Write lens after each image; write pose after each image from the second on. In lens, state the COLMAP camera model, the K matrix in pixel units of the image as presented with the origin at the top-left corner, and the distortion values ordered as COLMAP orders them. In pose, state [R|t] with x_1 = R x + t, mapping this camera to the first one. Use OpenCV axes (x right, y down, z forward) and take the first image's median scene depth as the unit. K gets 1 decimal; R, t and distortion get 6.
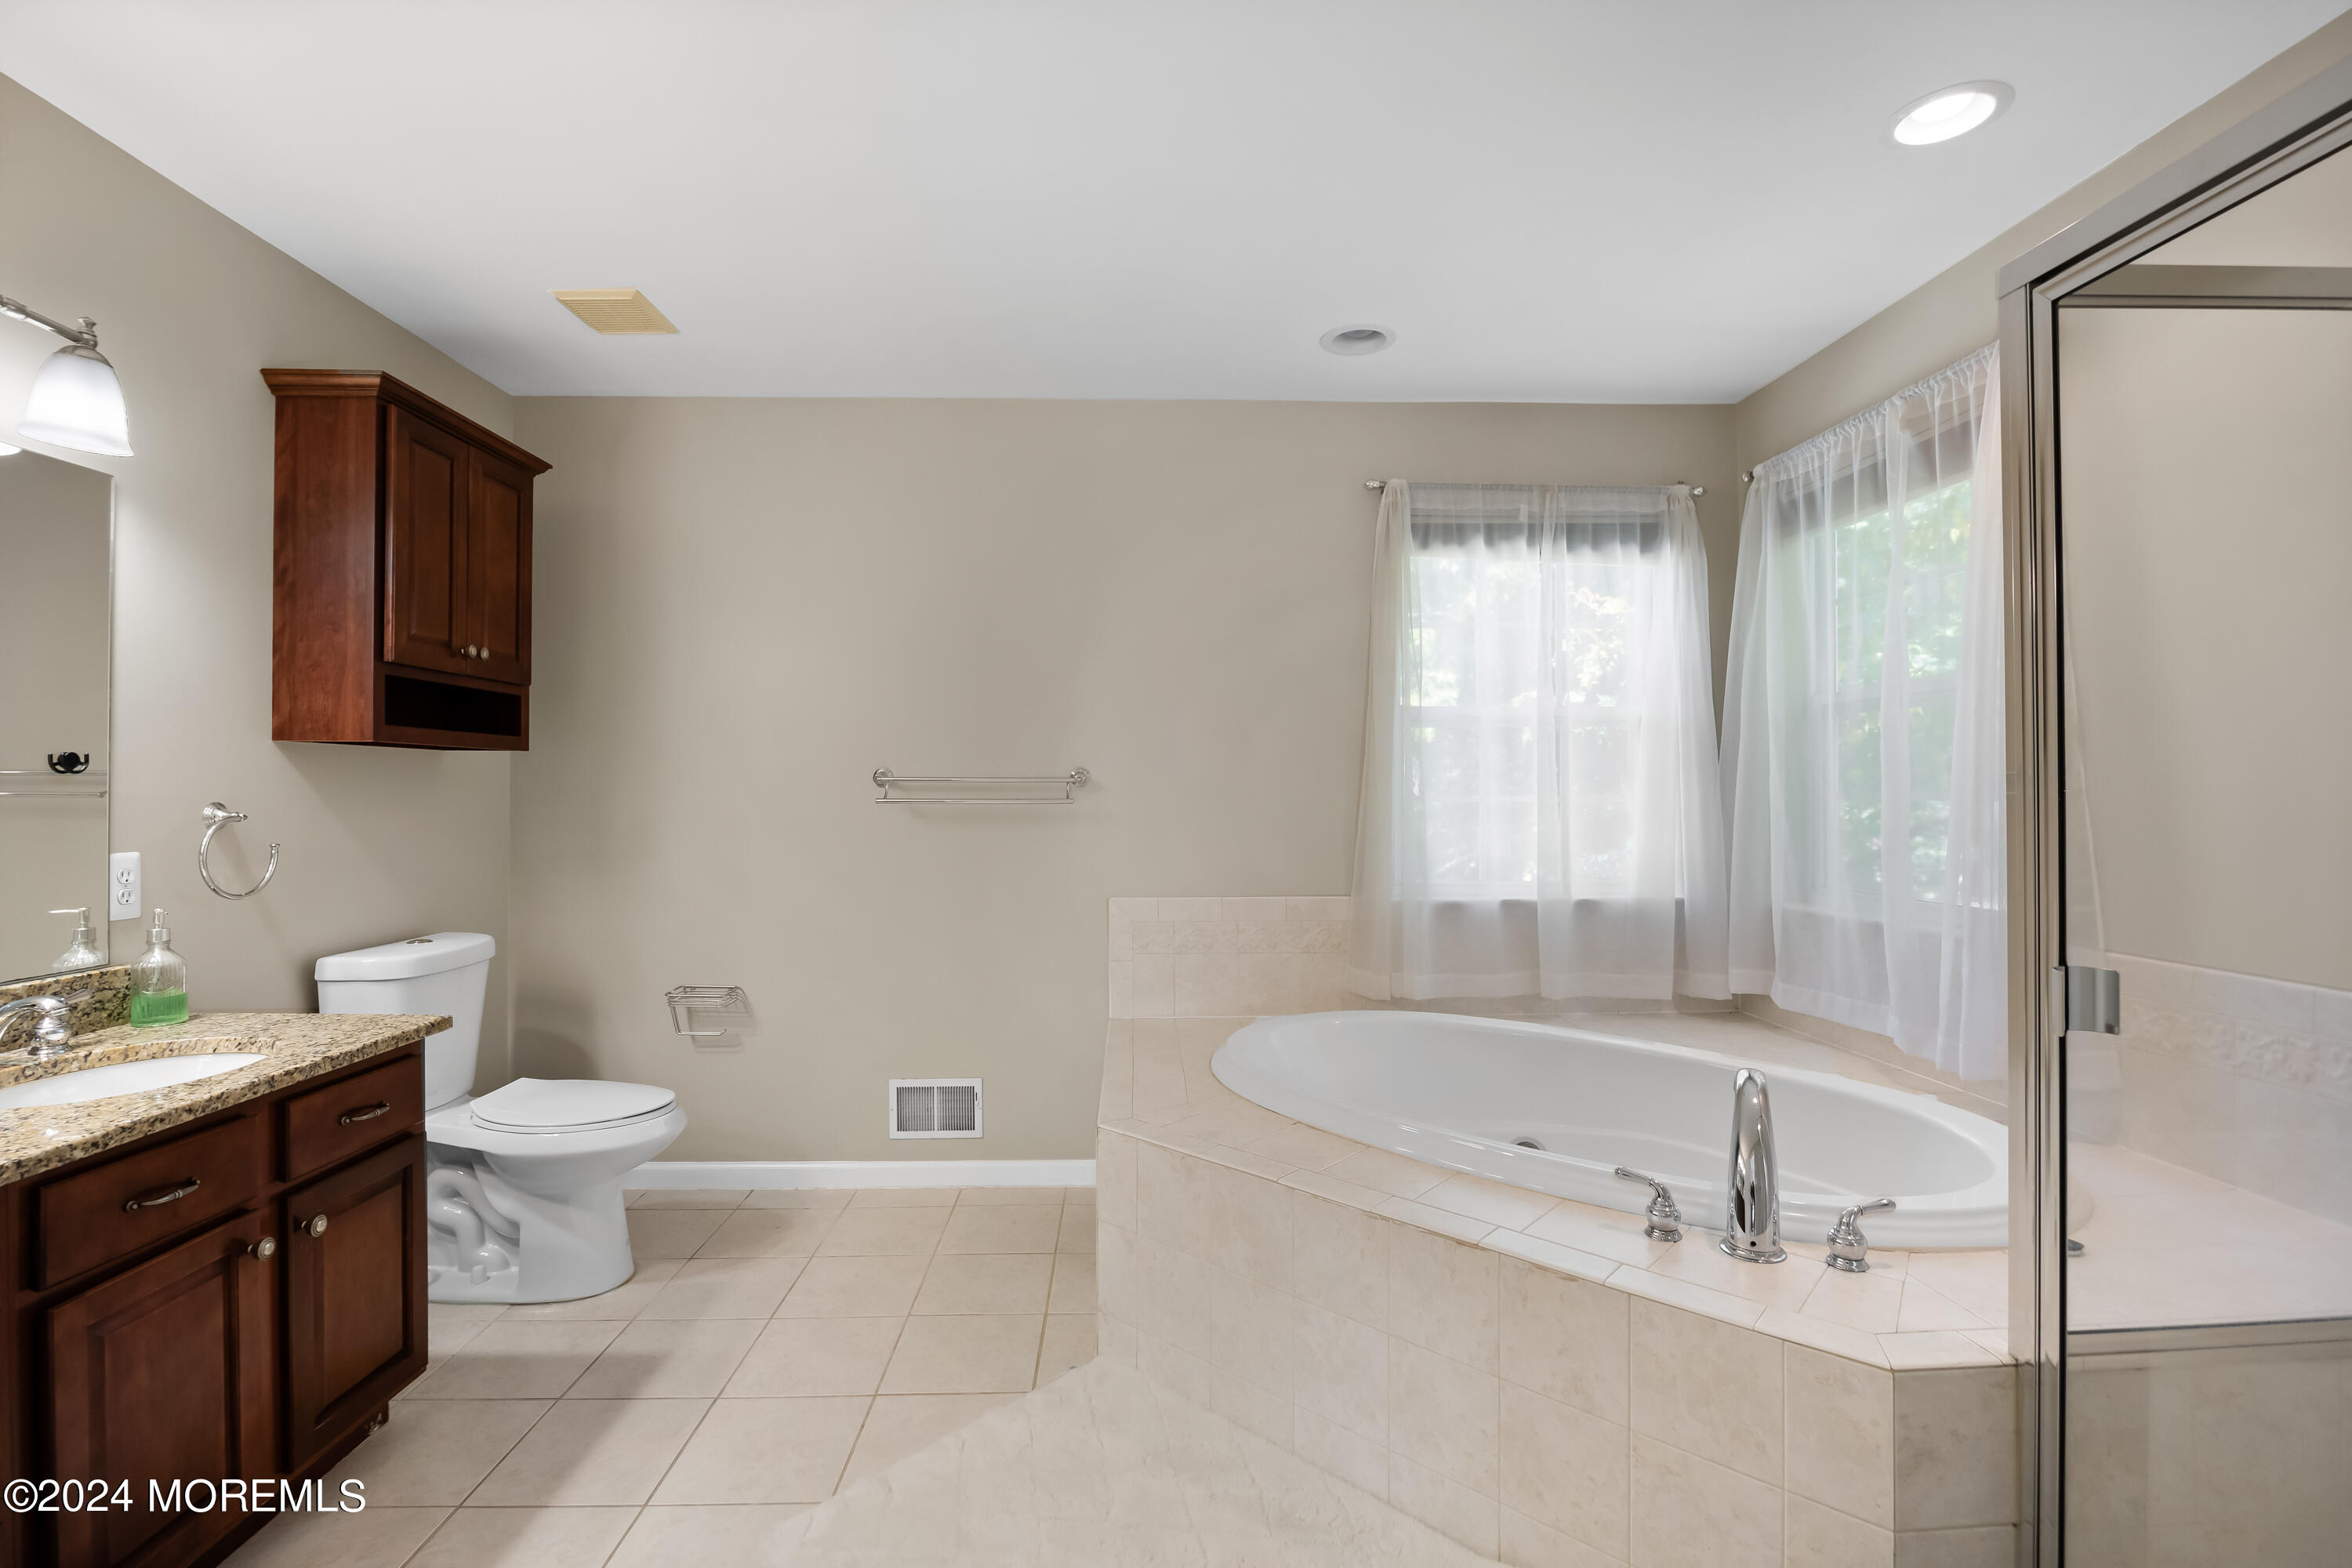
lens RADIAL K [[1070.4, 0, 1172.7], [0, 1070.4, 788.4], [0, 0, 1]] dist [-0.017960, -0.000505]
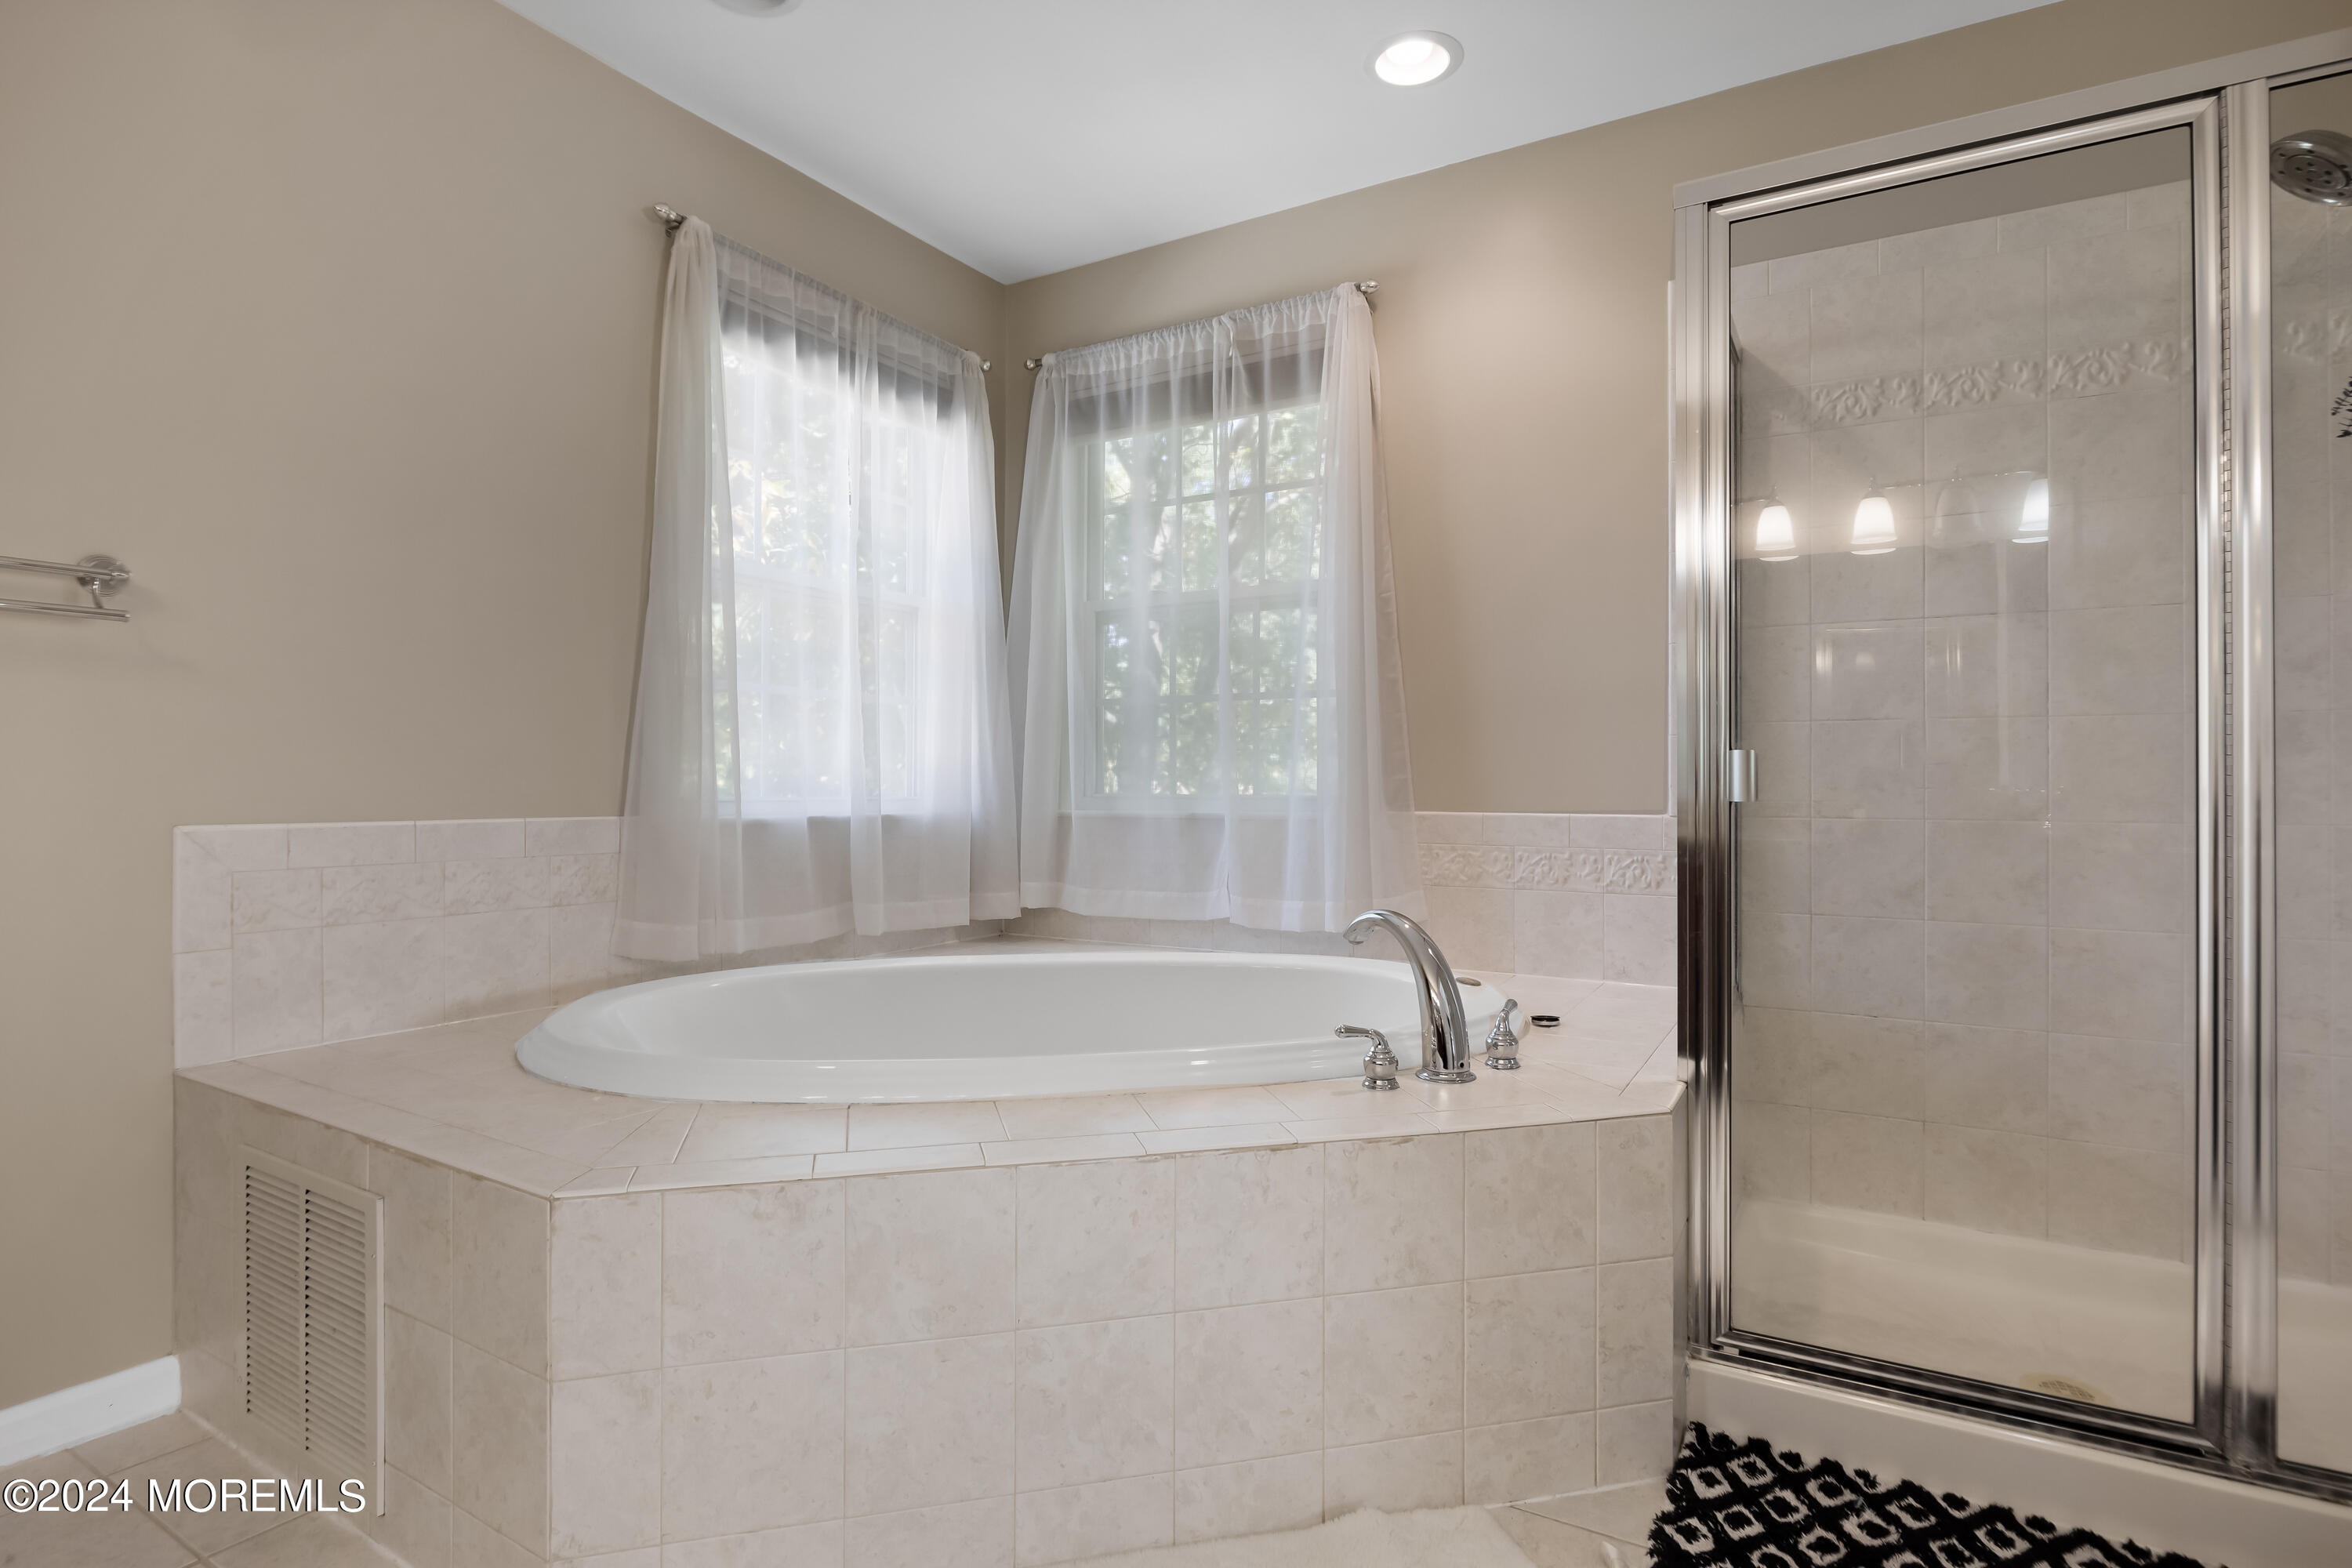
lens RADIAL K [[1198.1, 0, 1177.3], [0, 1198.1, 782.6], [0, 0, 1]] dist [-0.005918, 0.000516]
pose [[0.532691, 0.008494, 0.846267, -0.307744], [-0.001652, 0.999958, -0.008996, 0.094561], [-0.846308, 0.003394, 0.532682, 0.342076]]
